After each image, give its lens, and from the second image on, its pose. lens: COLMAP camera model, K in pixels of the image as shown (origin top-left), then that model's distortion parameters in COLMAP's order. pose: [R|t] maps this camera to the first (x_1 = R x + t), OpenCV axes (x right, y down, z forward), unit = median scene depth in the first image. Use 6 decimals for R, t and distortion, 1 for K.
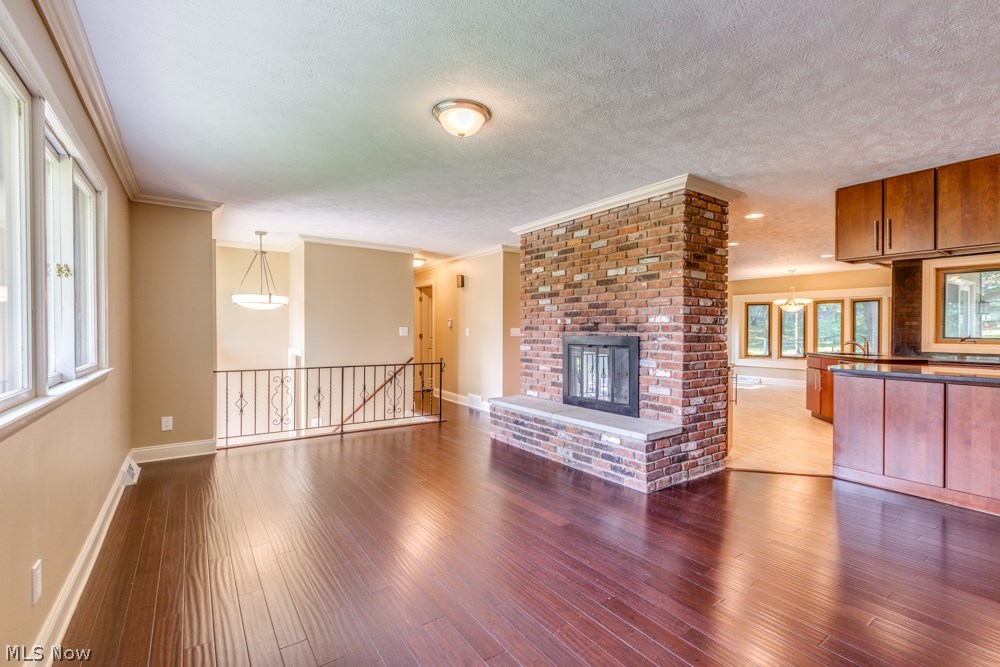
lens RADIAL K [[447.3, 0, 500.7], [0, 447.3, 331.4], [0, 0, 1]] dist [0.002238, 0.000023]
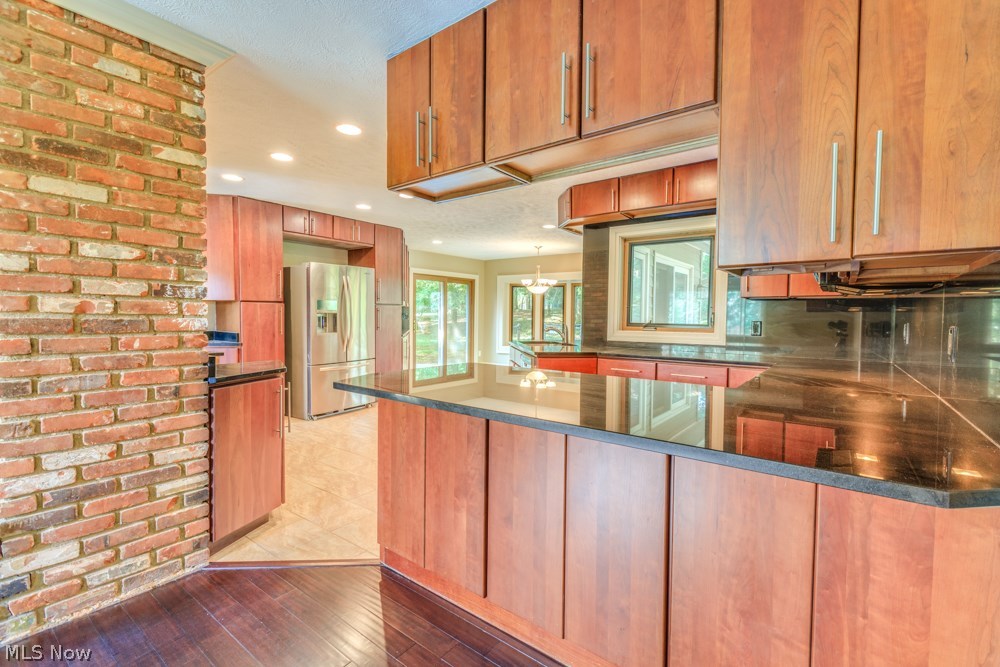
lens RADIAL K [[447.3, 0, 499.2], [0, 447.3, 333.0], [0, 0, 1]] dist [0.002238, 0.000023]
pose [[0.952222, -0.006217, 0.305342, 0.708714], [-0.005099, 0.999330, 0.036248, 0.003762], [-0.305363, -0.036073, 0.951552, 0.407350]]
